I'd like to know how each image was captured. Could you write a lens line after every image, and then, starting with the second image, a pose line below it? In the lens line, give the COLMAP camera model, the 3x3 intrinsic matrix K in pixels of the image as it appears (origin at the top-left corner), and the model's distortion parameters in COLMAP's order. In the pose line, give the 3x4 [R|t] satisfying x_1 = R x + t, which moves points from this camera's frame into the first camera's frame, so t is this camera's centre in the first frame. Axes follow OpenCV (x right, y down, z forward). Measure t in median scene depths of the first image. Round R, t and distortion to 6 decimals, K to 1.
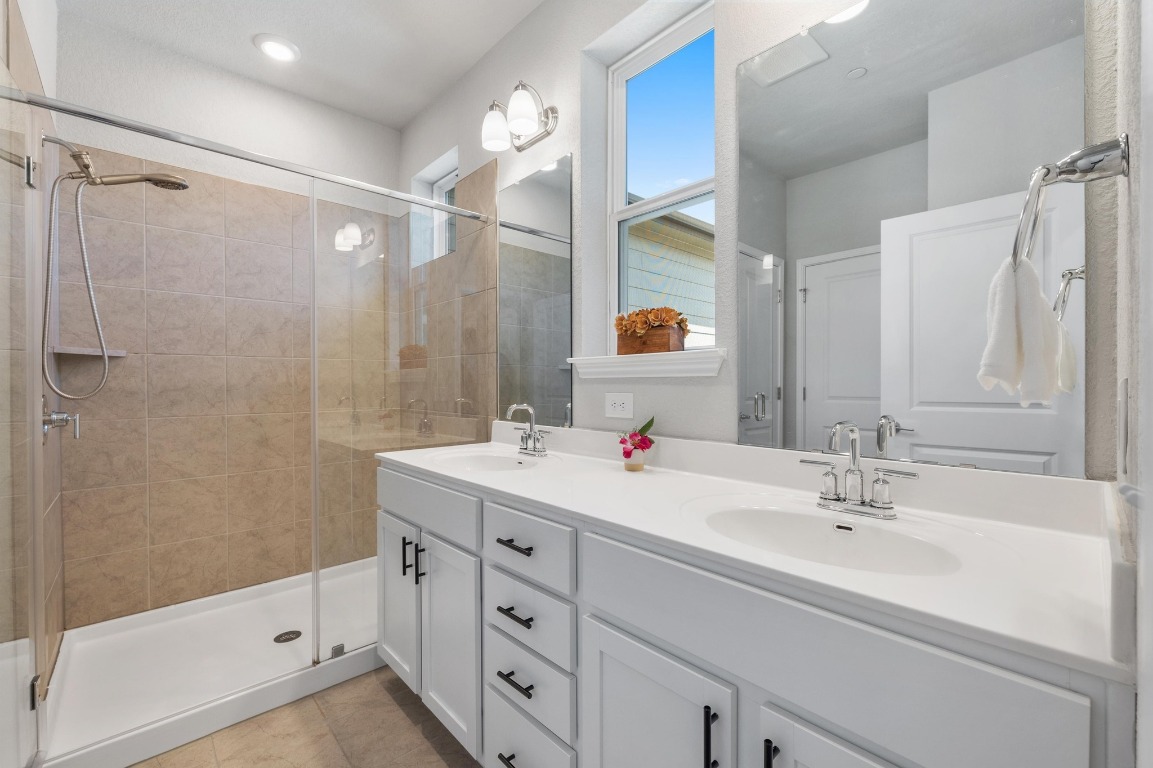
lens RADIAL K [[452.5, 0, 576.9], [0, 452.5, 387.6], [0, 0, 1]] dist [-0.004346, 0.000644]
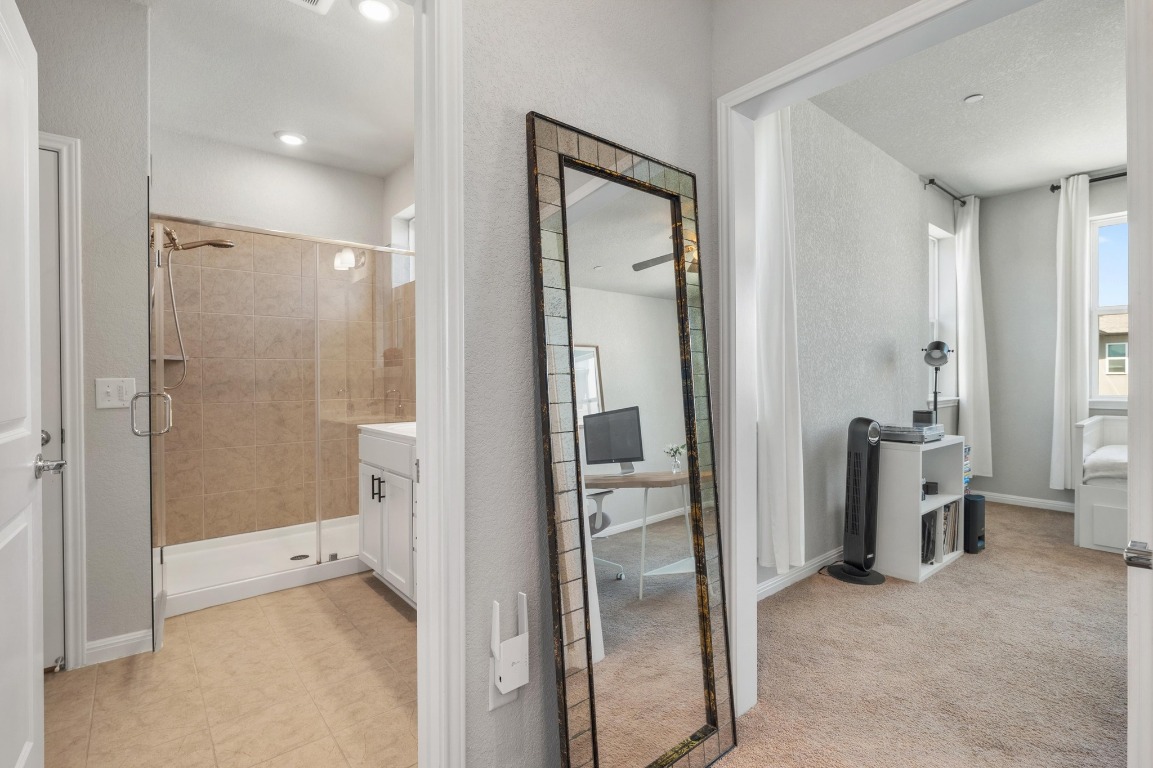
lens RADIAL K [[503.1, 0, 580.5], [0, 503.1, 381.1], [0, 0, 1]] dist [-0.002406, -0.000412]
pose [[0.998891, -0.003684, -0.046929, 0.284118], [0.003582, 0.999991, -0.002269, 0.004771], [0.046937, 0.002099, 0.998896, -0.481724]]
